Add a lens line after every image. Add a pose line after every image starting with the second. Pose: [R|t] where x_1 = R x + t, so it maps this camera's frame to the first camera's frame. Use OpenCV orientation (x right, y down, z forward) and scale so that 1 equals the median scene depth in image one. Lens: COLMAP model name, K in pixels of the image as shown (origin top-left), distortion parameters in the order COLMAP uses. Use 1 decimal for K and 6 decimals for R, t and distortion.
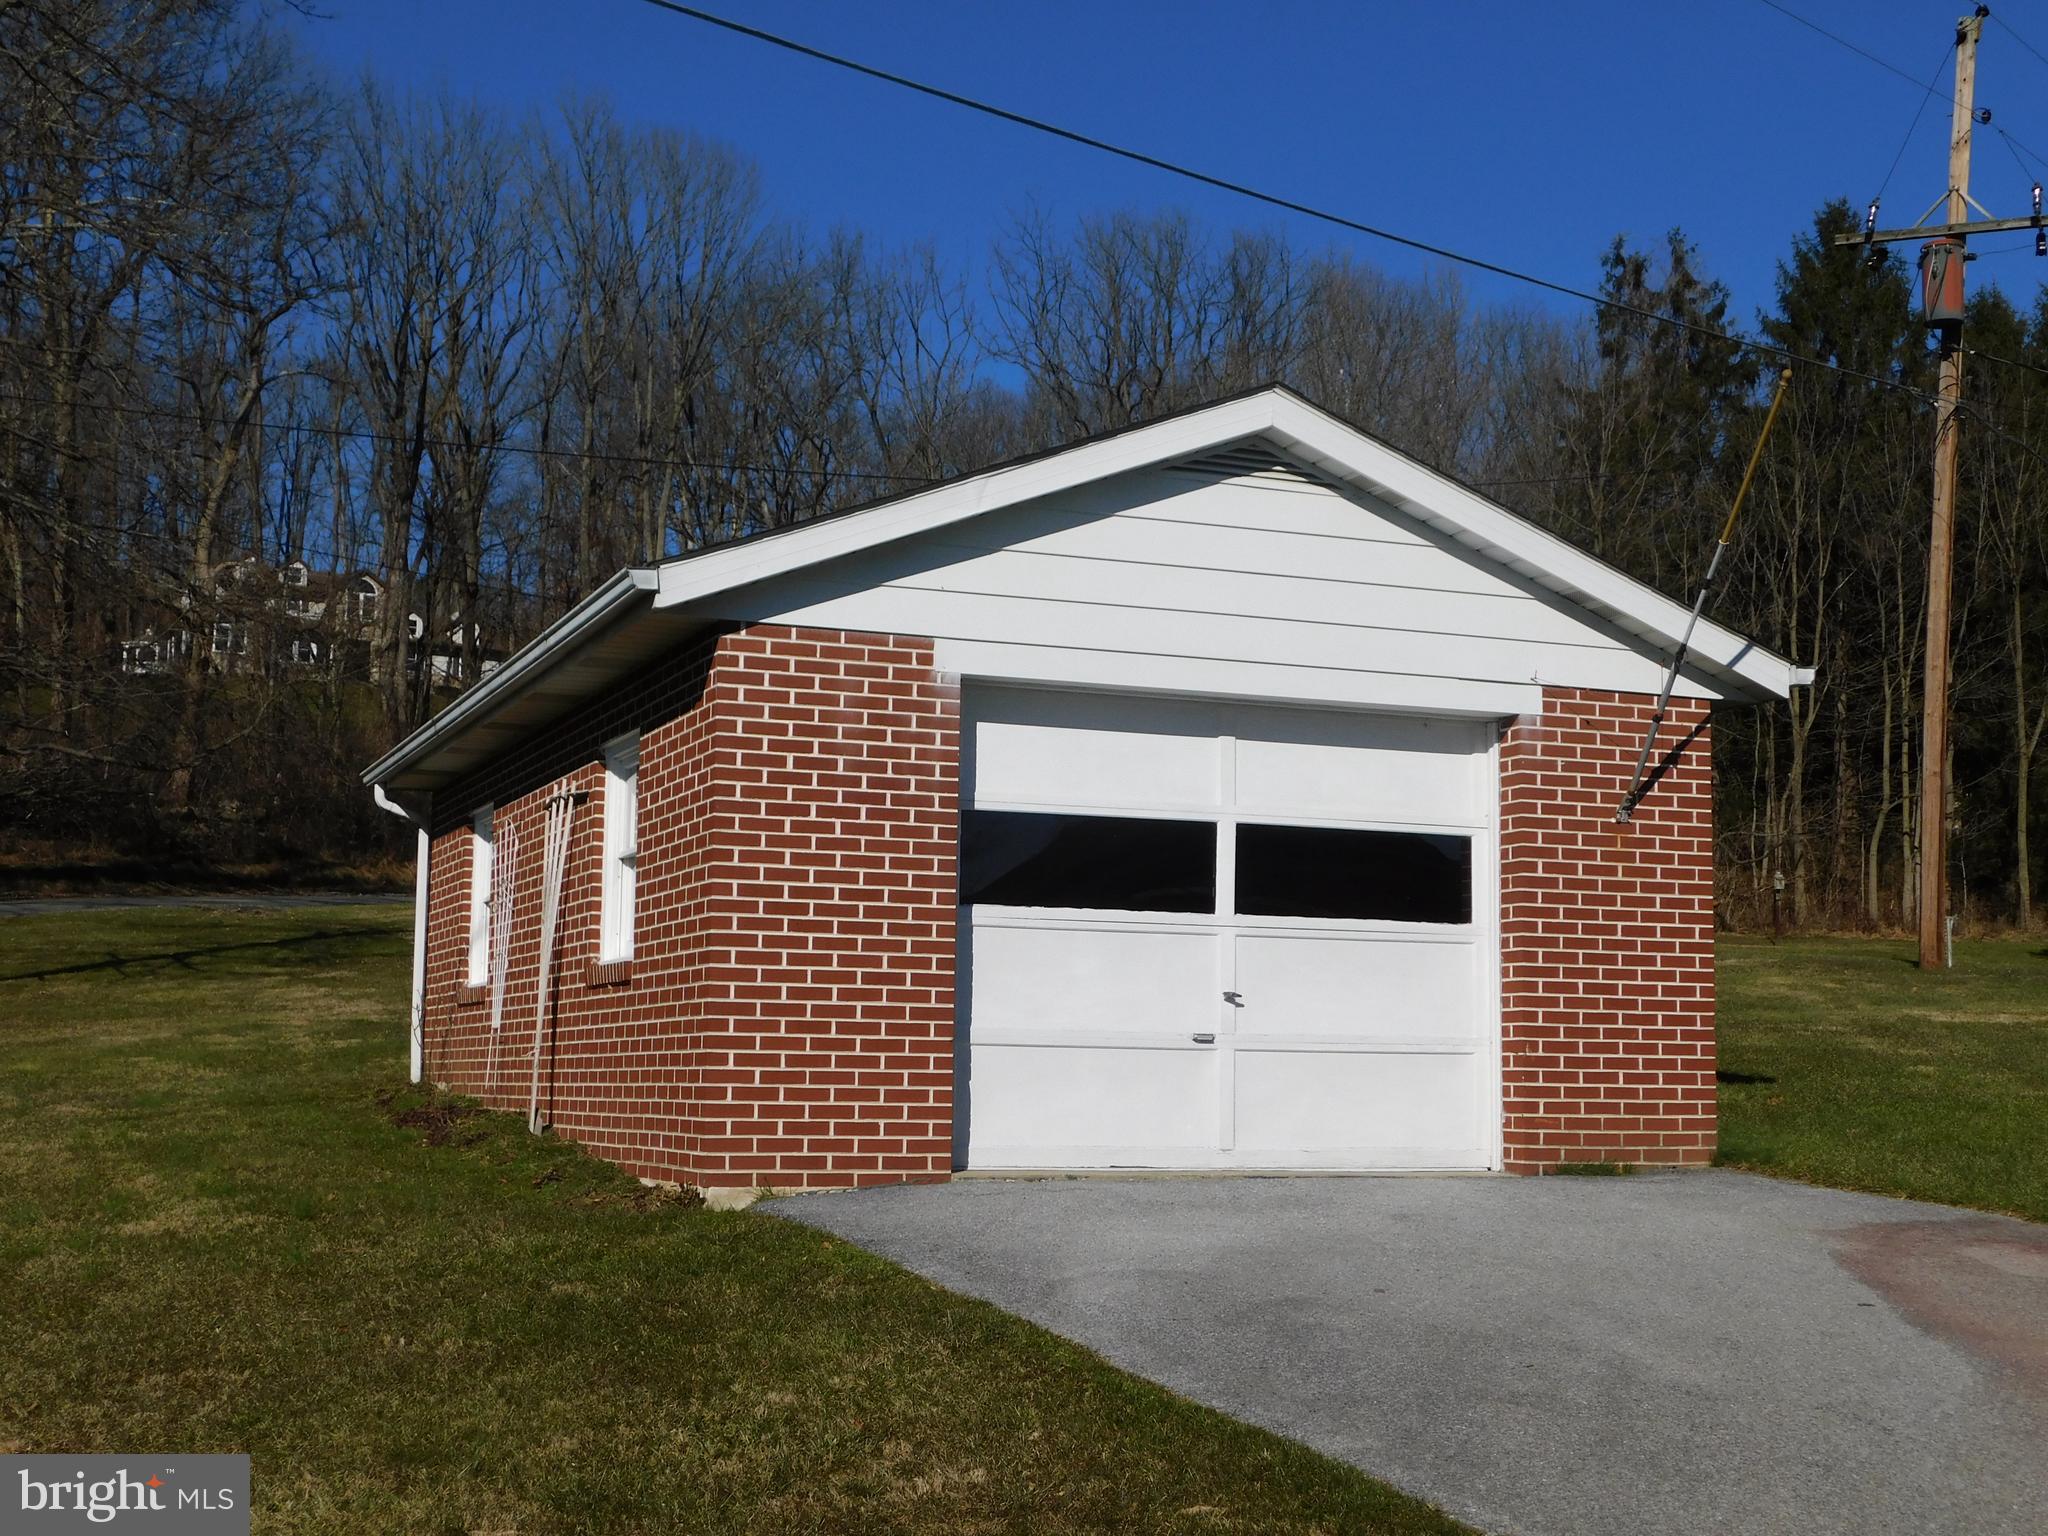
lens RADIAL K [[2691.6, 0, 1024.0], [0, 2691.6, 768.0], [0, 0, 1]] dist [0.014688, -0.013669]
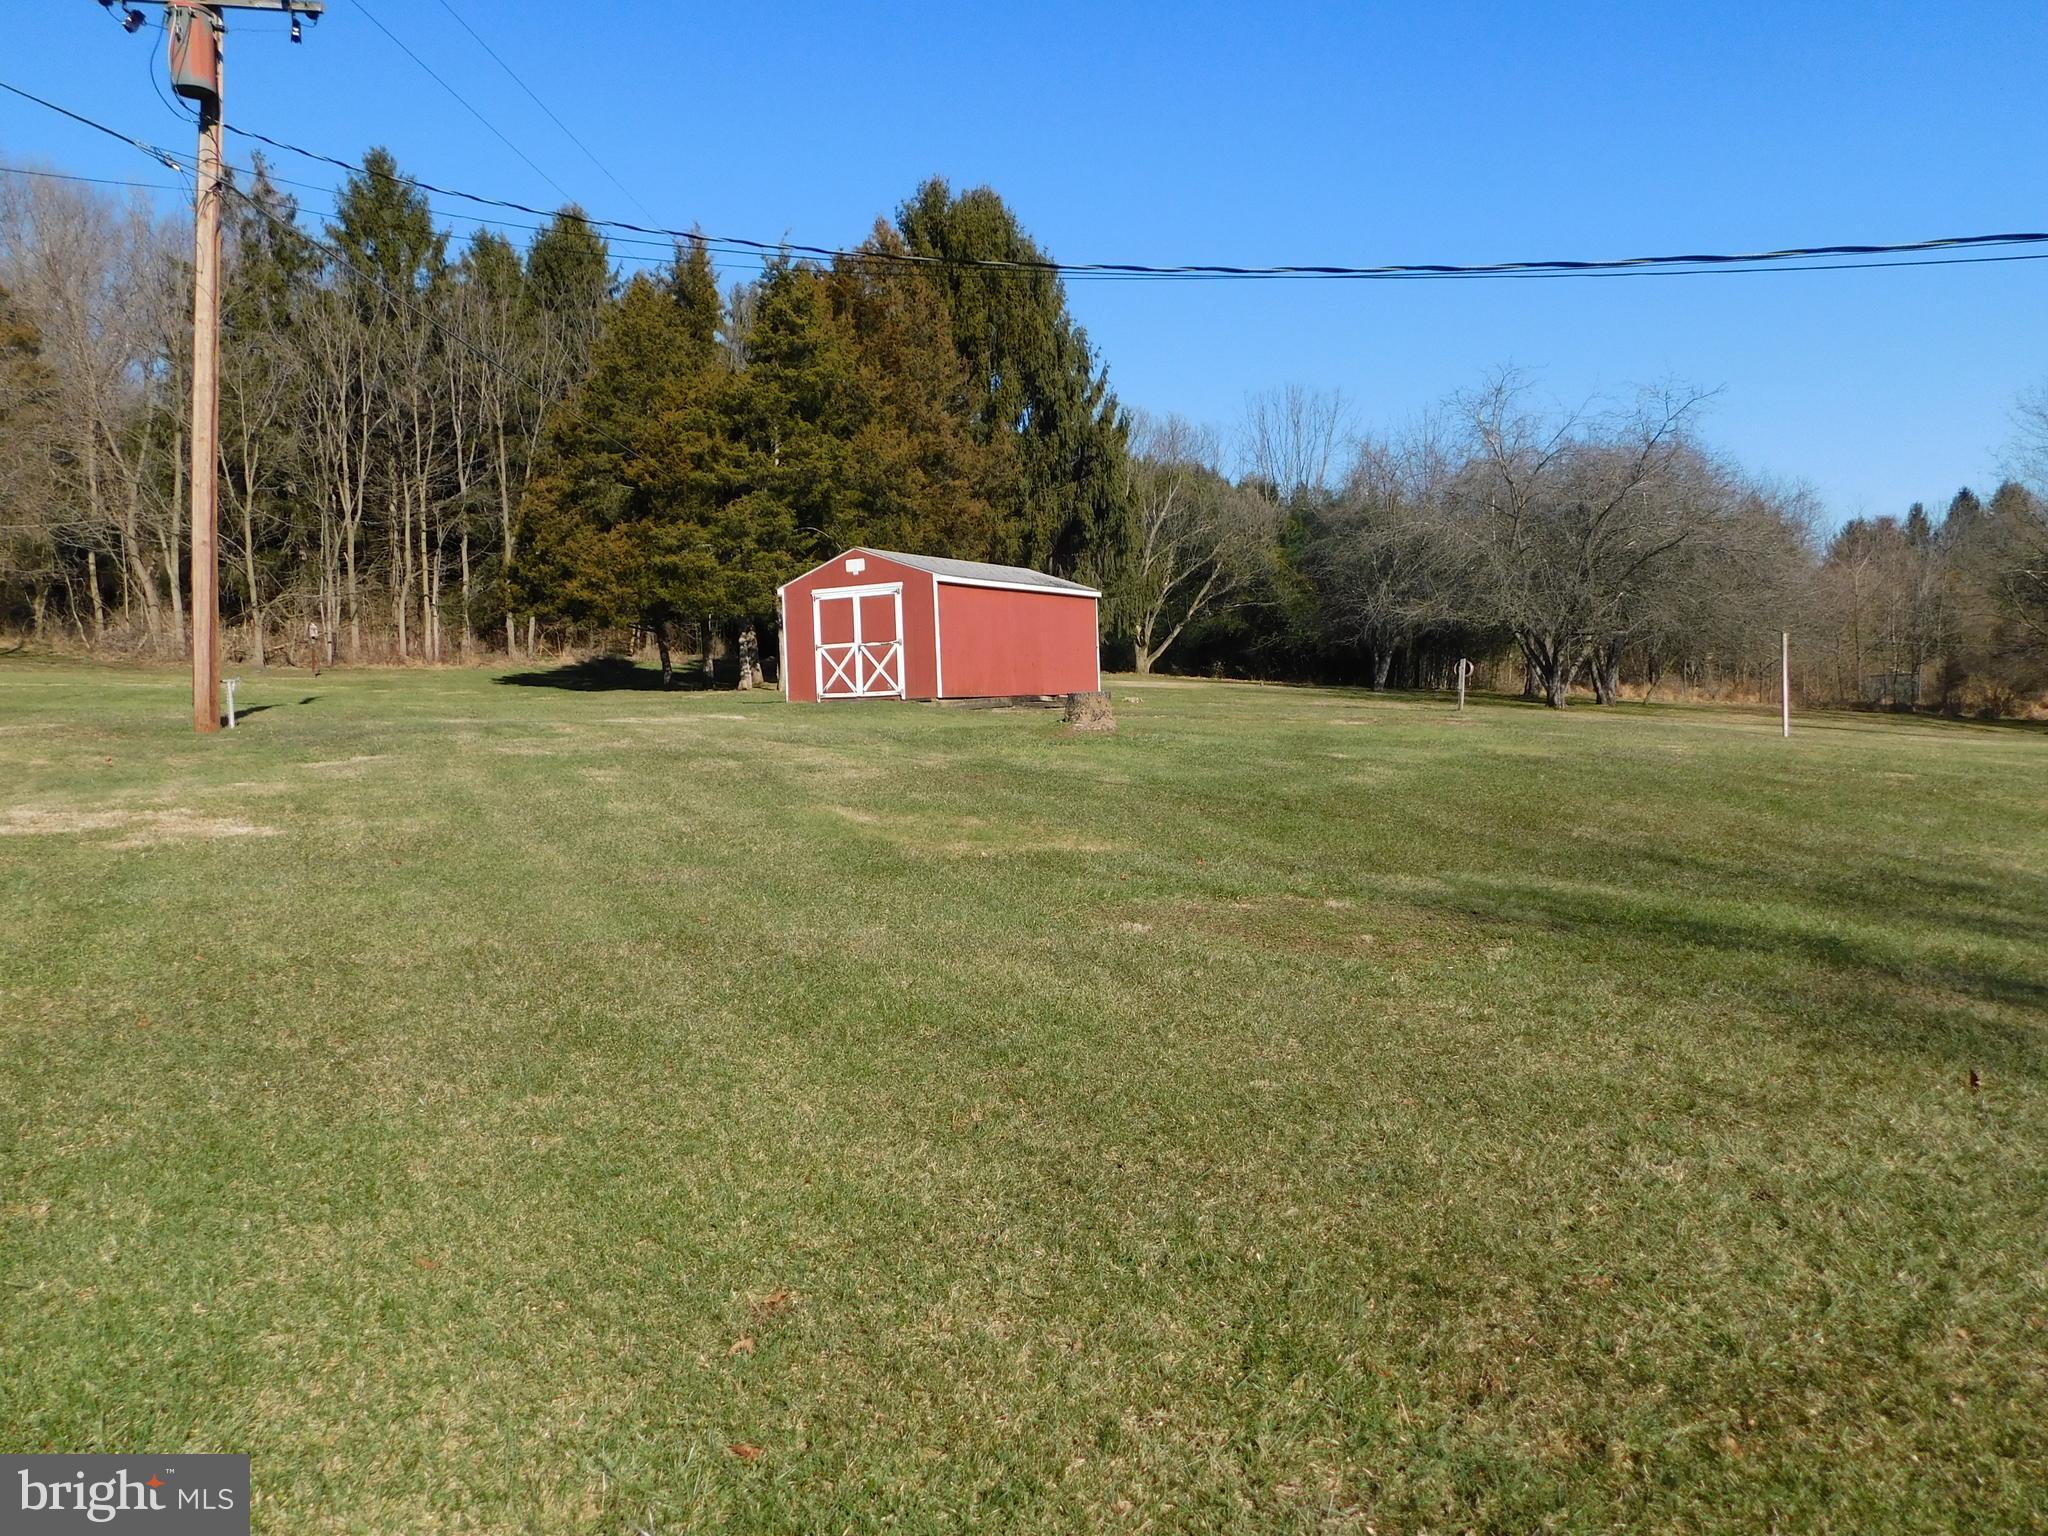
lens RADIAL K [[1492.2, 0, 1024.0], [0, 1492.2, 768.0], [0, 0, 1]] dist [0.000270, -0.000496]
pose [[0.809354, -0.065644, 0.583642, 0.096864], [-0.017126, 0.990674, 0.135174, 0.001860], [-0.587072, -0.119399, 0.800681, 0.132124]]
